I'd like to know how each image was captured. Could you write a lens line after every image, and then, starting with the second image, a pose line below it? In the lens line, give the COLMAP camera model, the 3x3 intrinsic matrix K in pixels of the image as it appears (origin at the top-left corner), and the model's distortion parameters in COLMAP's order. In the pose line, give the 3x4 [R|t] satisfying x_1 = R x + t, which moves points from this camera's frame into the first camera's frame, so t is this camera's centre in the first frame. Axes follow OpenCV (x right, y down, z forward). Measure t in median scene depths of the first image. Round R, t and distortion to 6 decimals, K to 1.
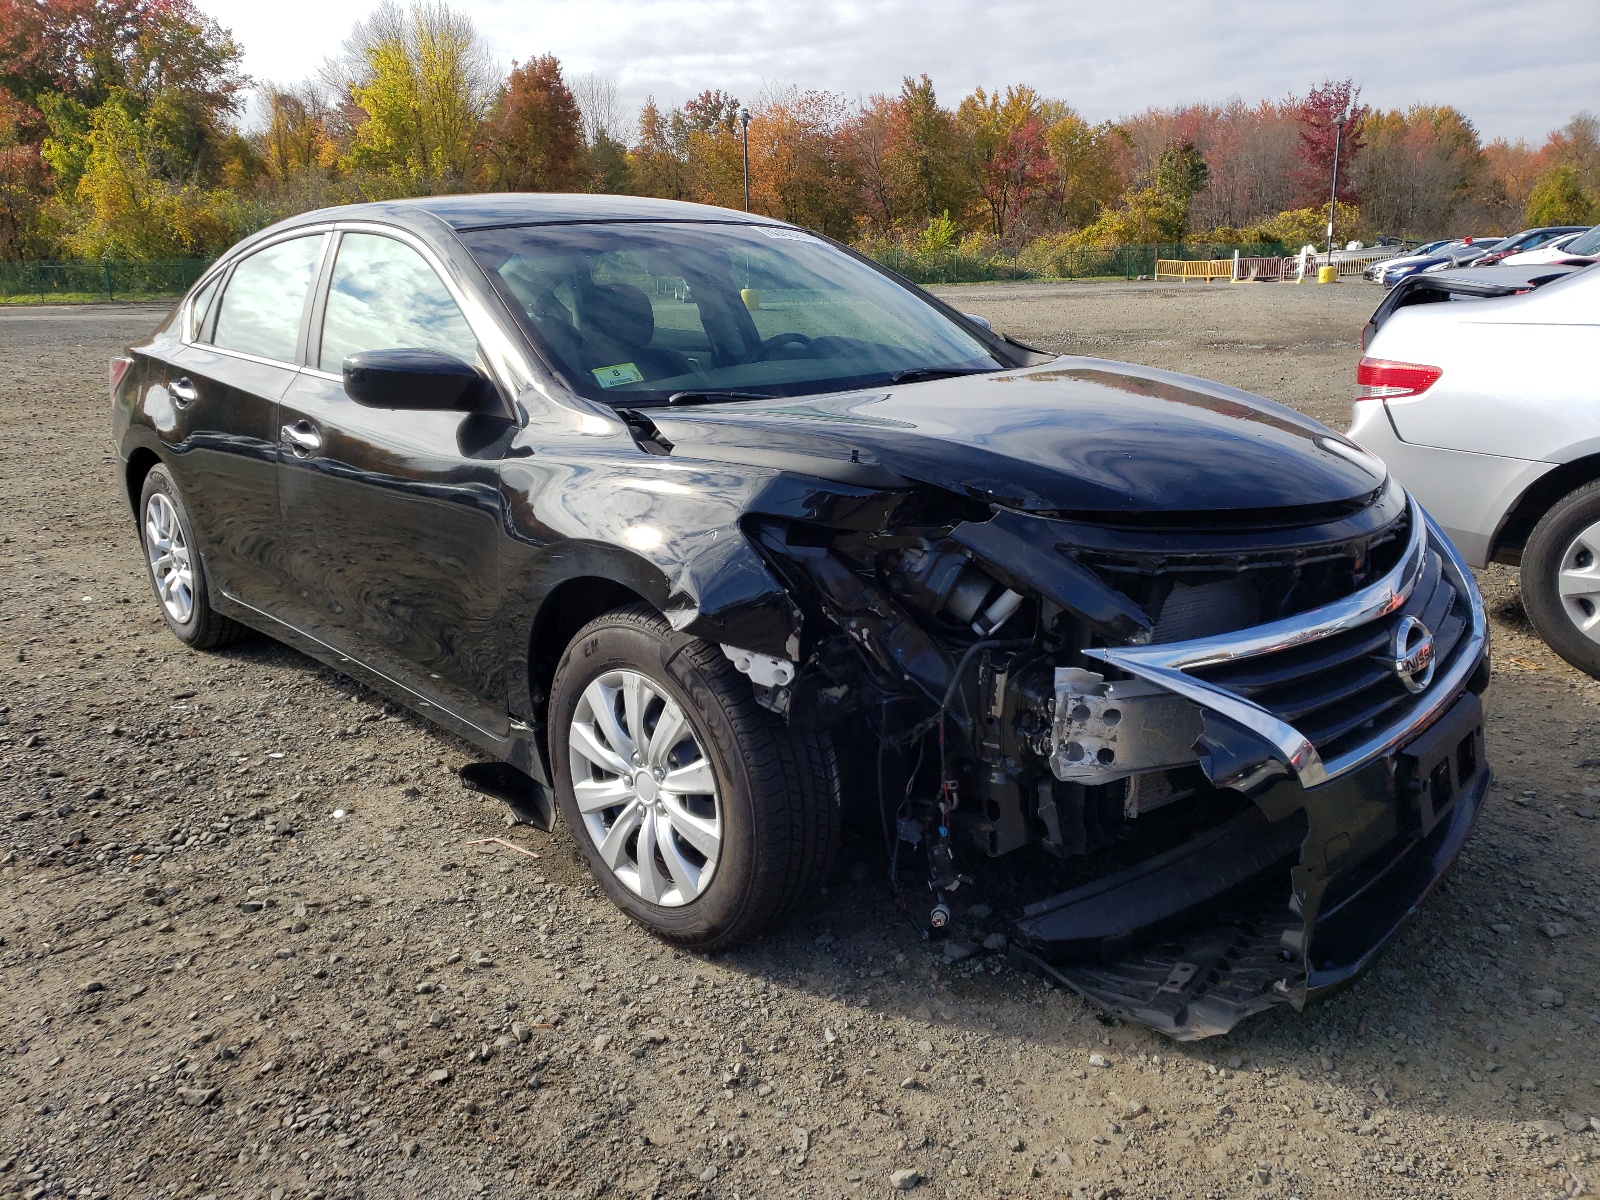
lens RADIAL K [[1218.0, 0, 801.6], [0, 1218.0, 598.6], [0, 0, 1]] dist [0.044485, -0.002253]
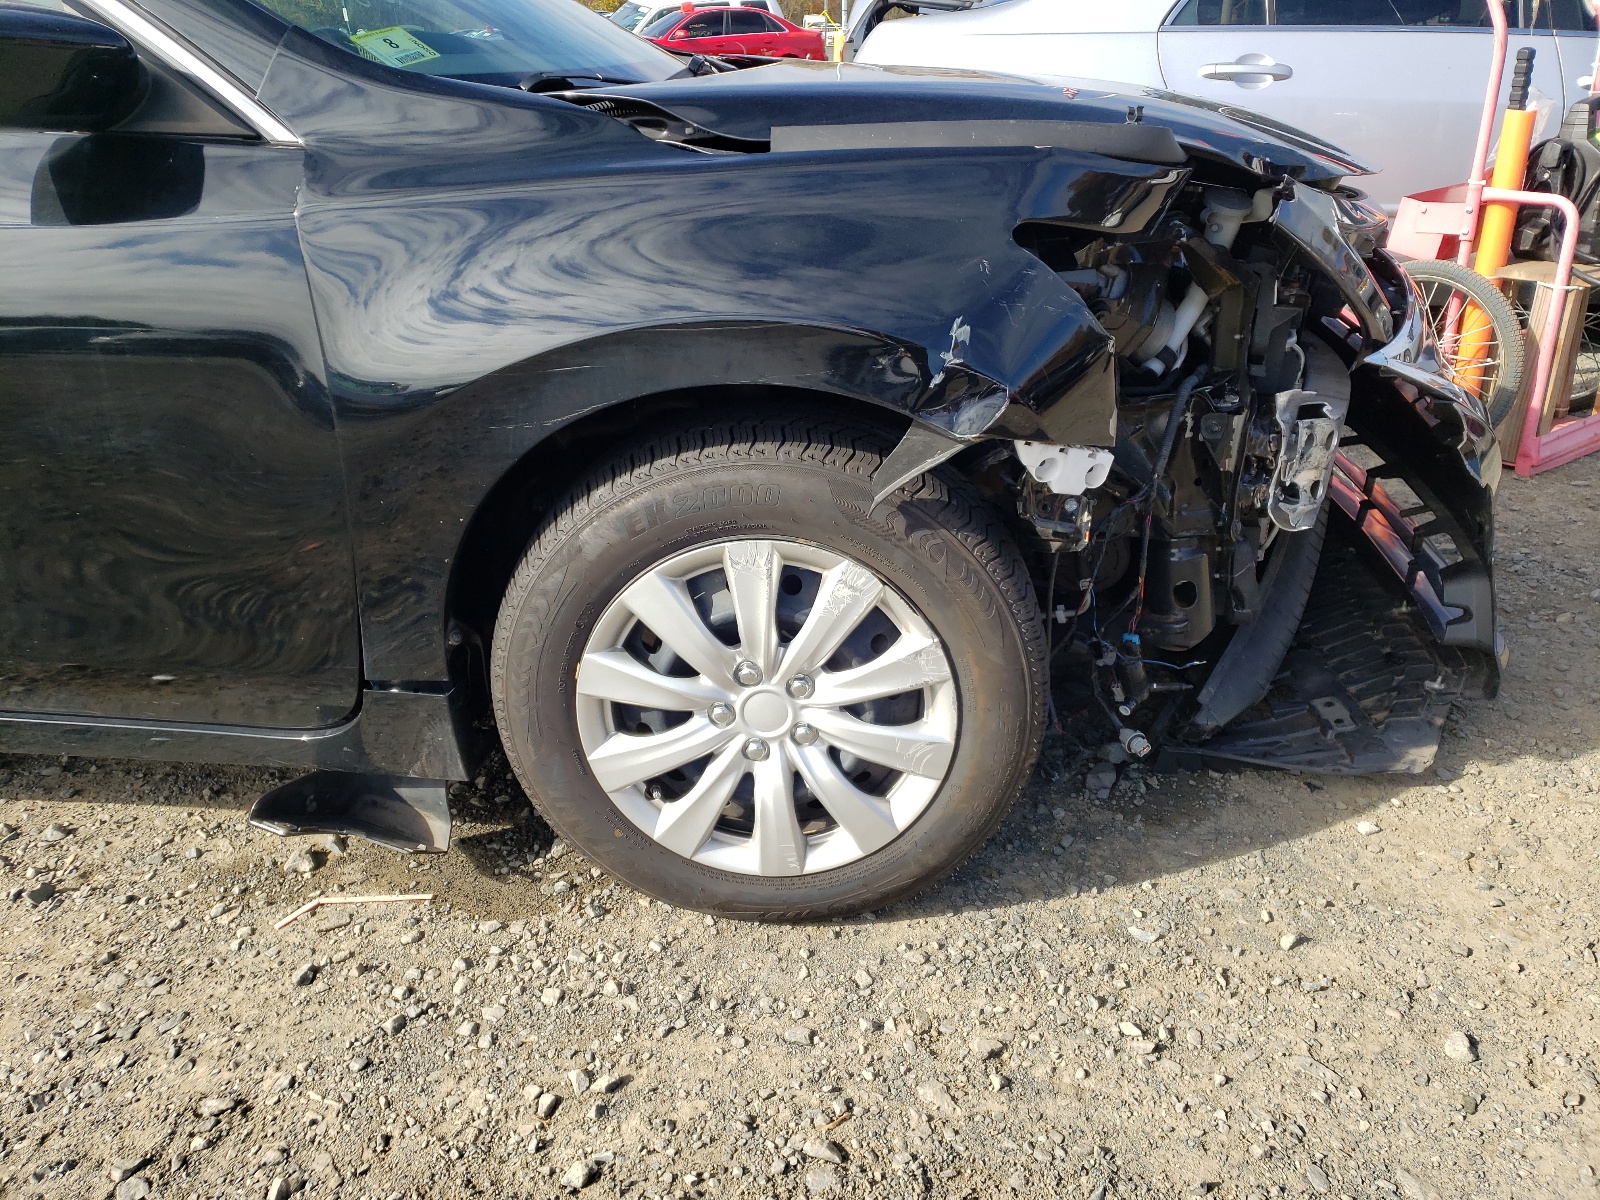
lens RADIAL K [[1218.0, 0, 799.9], [0, 1218.0, 603.3], [0, 0, 1]] dist [0.044485, -0.002253]
pose [[0.759137, -0.269747, 0.592408, -0.486396], [0.171401, 0.960812, 0.217856, -0.036162], [-0.627959, -0.063844, 0.775623, 0.515824]]
